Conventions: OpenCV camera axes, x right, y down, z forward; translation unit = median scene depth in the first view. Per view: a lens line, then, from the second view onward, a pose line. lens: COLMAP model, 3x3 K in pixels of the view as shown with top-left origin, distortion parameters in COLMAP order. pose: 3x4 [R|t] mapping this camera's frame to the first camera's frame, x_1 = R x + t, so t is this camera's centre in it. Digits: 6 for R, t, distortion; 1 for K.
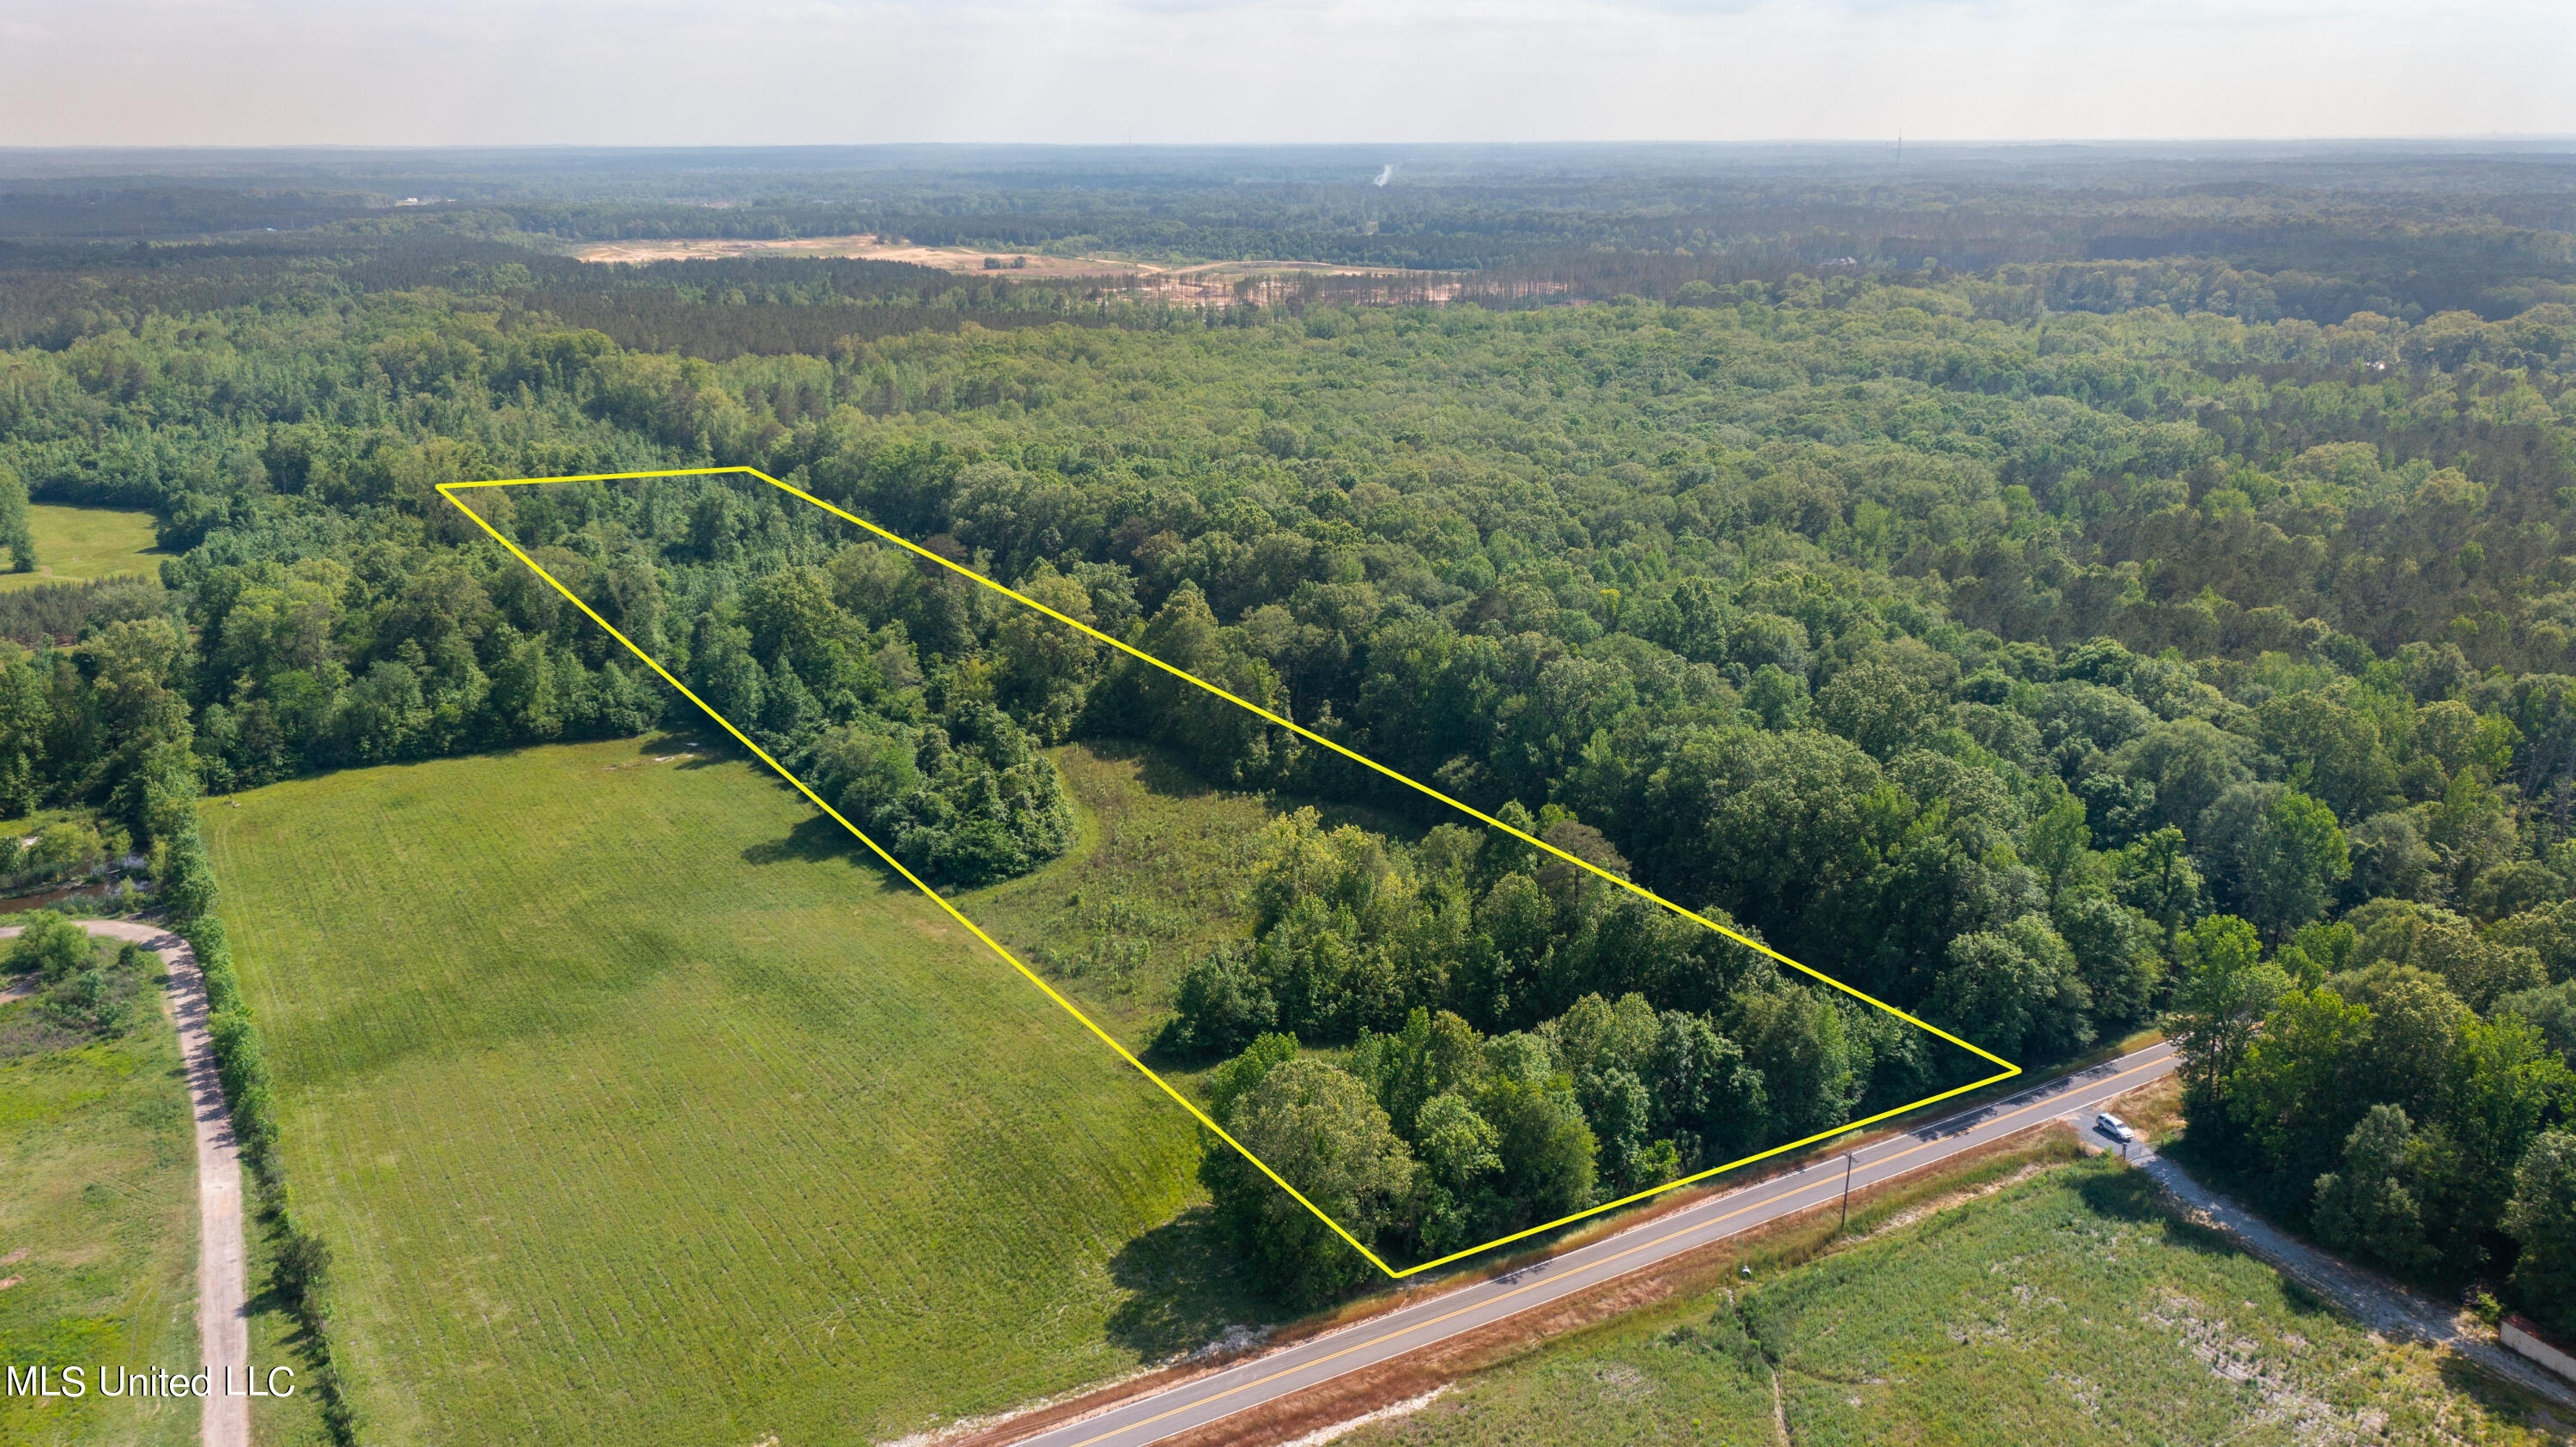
lens RADIAL K [[2088.0, 0, 1280.5], [0, 2088.0, 722.4], [0, 0, 1]] dist [0.005409, 0.012715]
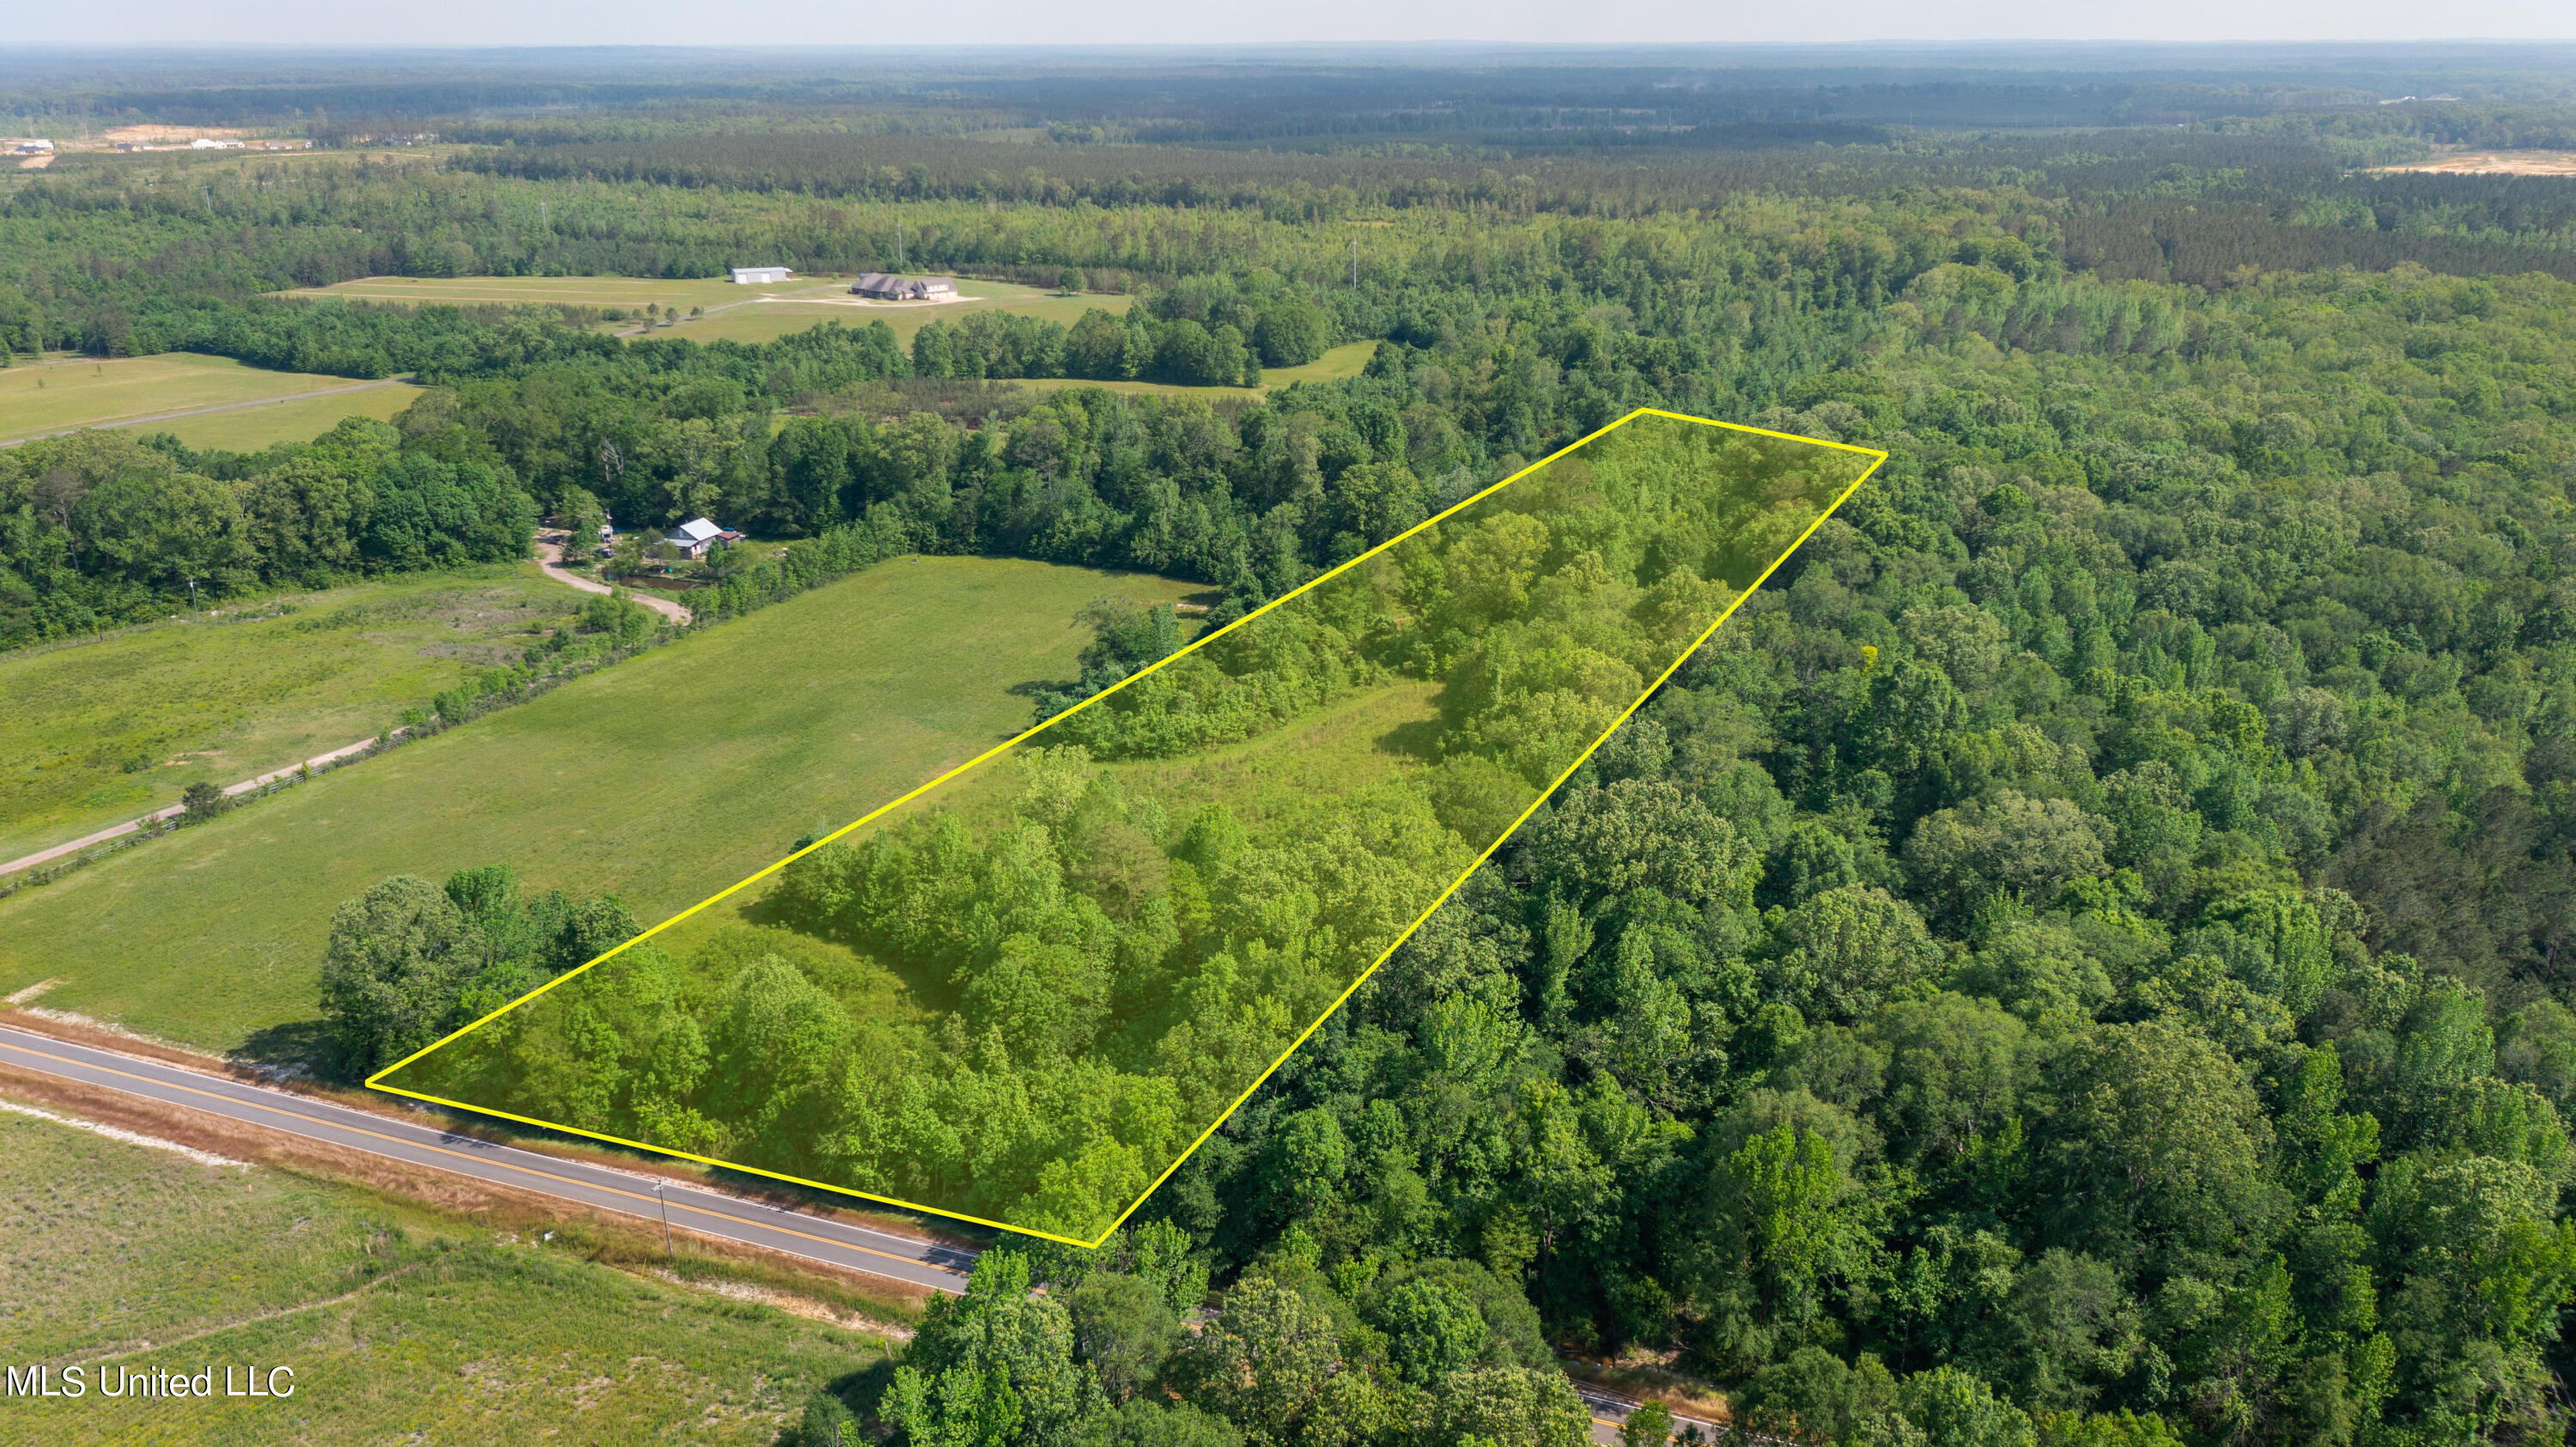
lens RADIAL K [[2106.6, 0, 1288.0], [0, 2106.6, 723.5], [0, 0, 1]] dist [-0.001720, 0.047649]
pose [[0.591575, 0.252715, -0.765620, 0.640144], [-0.218746, 0.964296, 0.149275, -0.106645], [0.776009, 0.079168, 0.625734, 0.367623]]
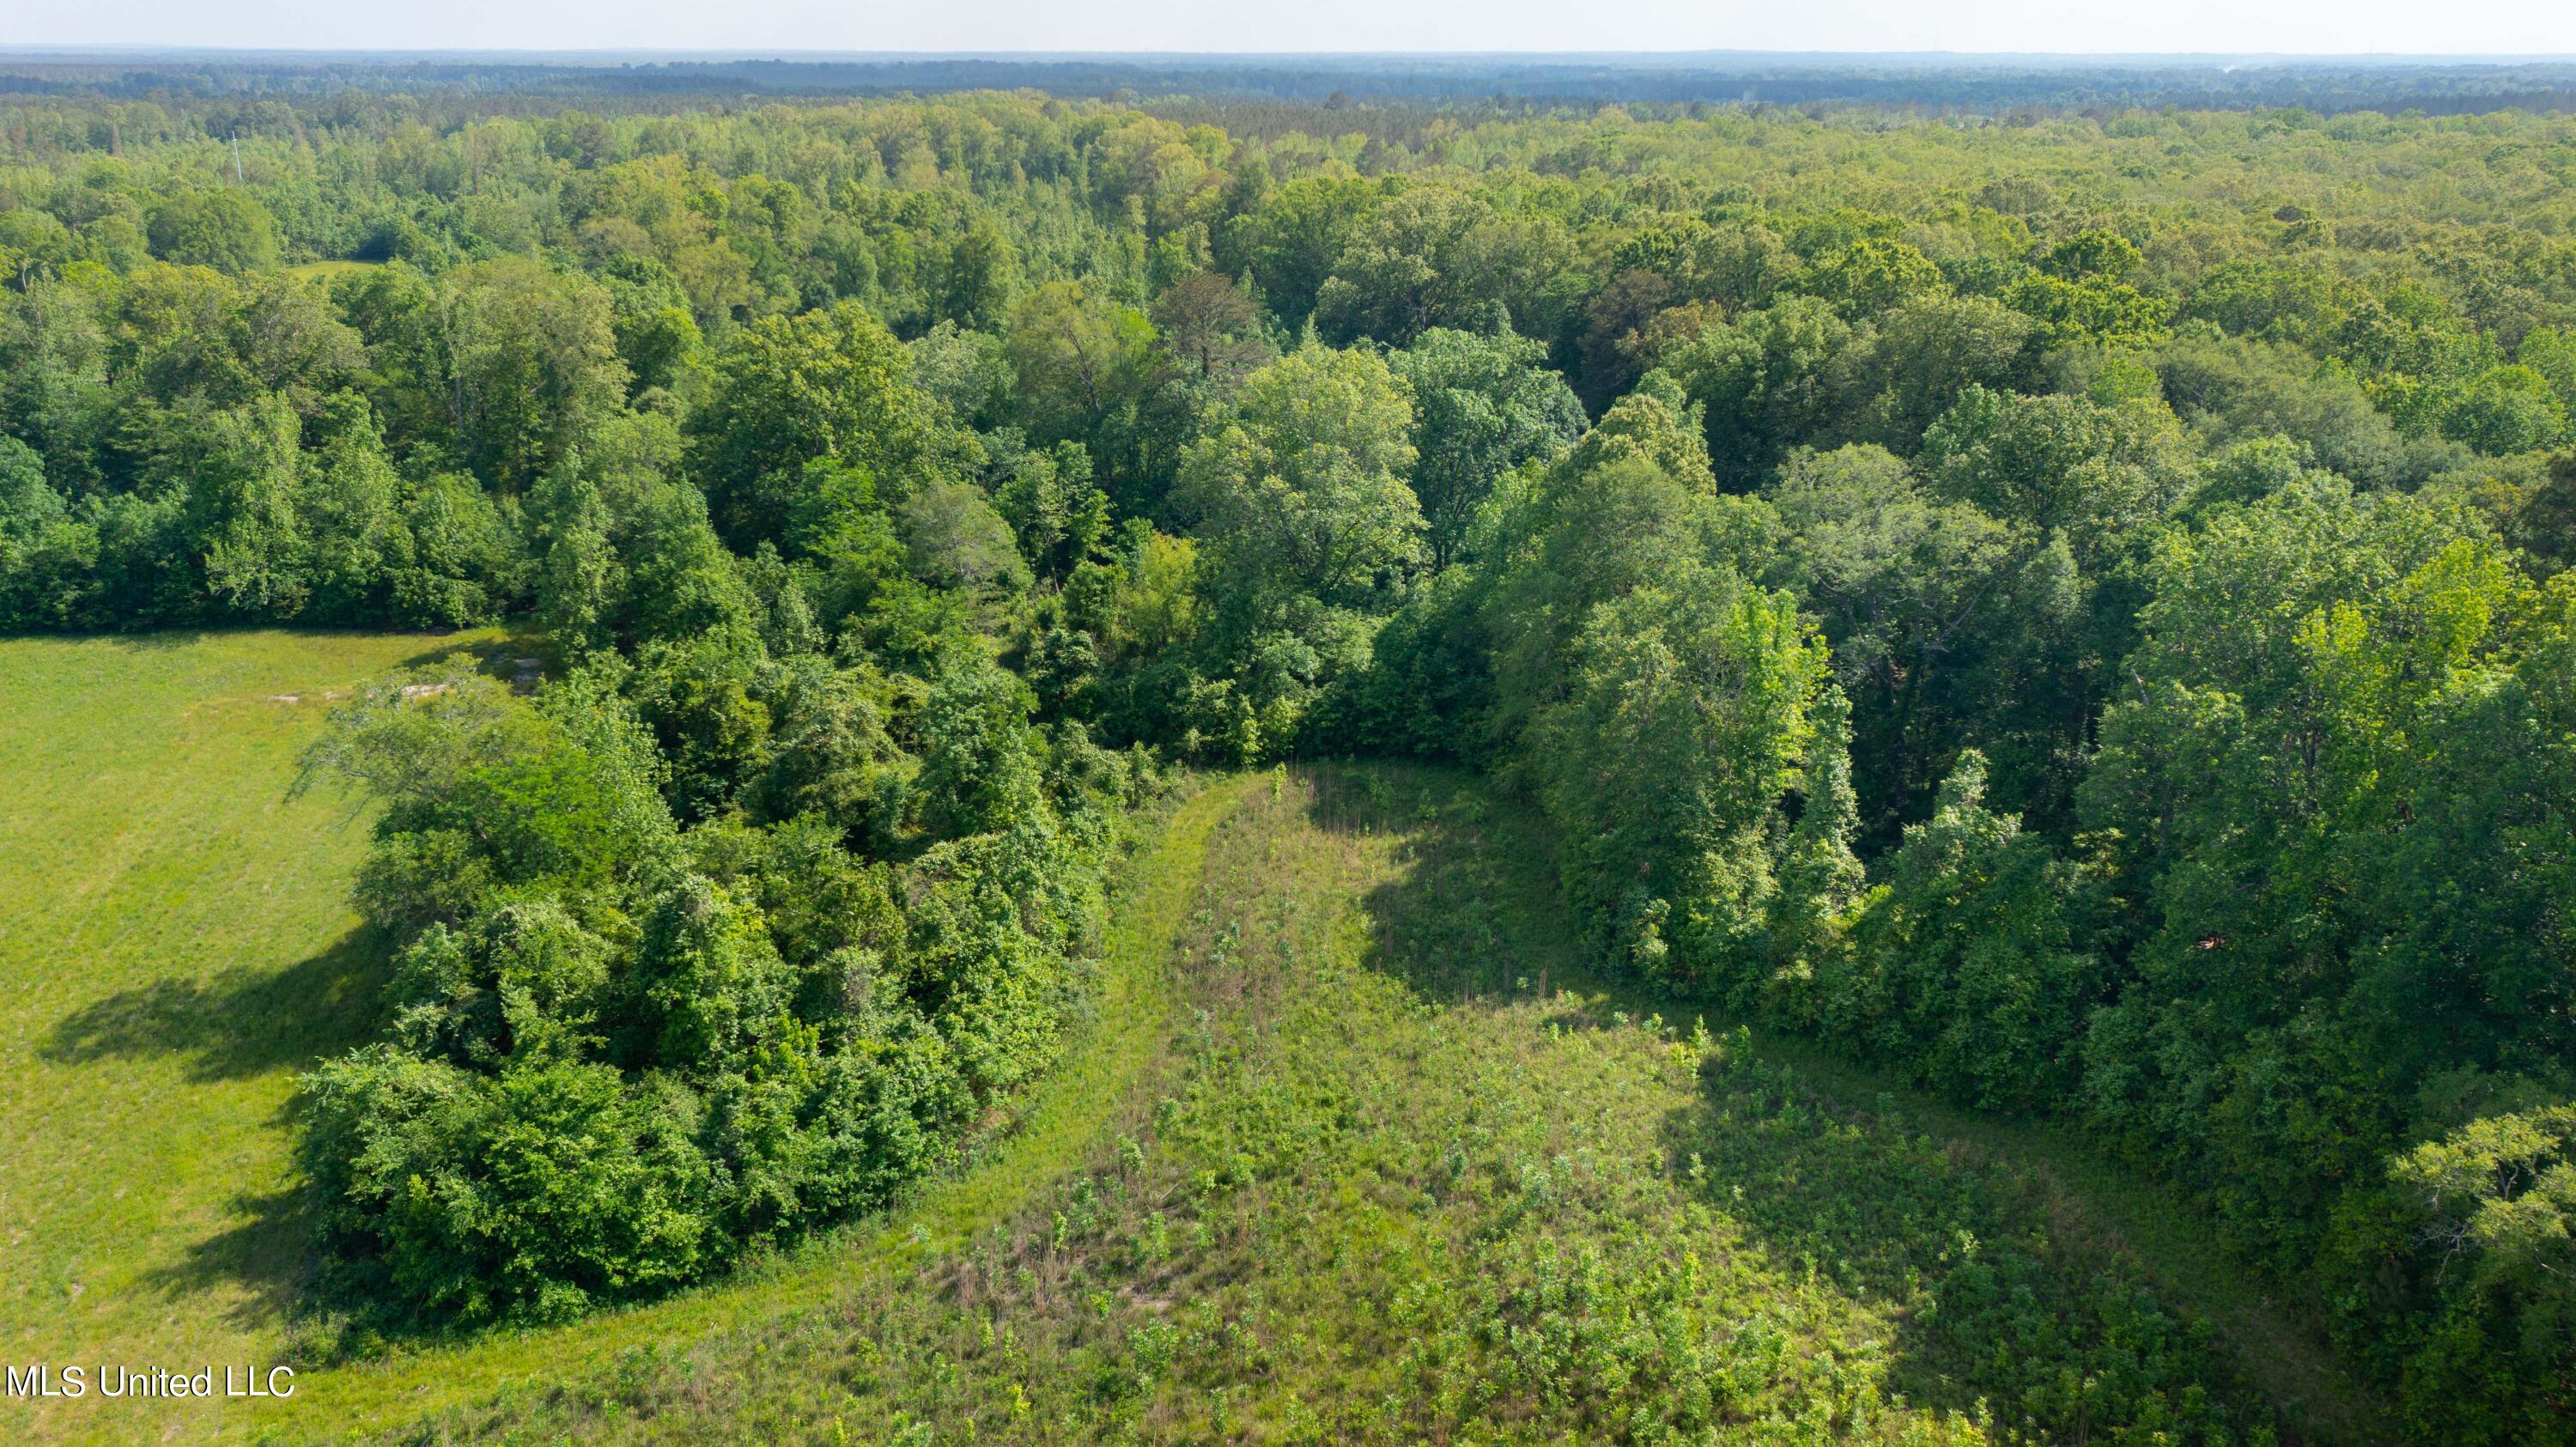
lens RADIAL K [[2042.0, 0, 1298.7], [0, 2042.0, 725.4], [0, 0, 1]] dist [0.011930, 0.005096]
pose [[0.934910, 0.117256, -0.334954, 0.029149], [-0.103707, 0.992908, 0.058123, -0.020915], [0.339394, -0.019602, 0.940440, 0.686881]]
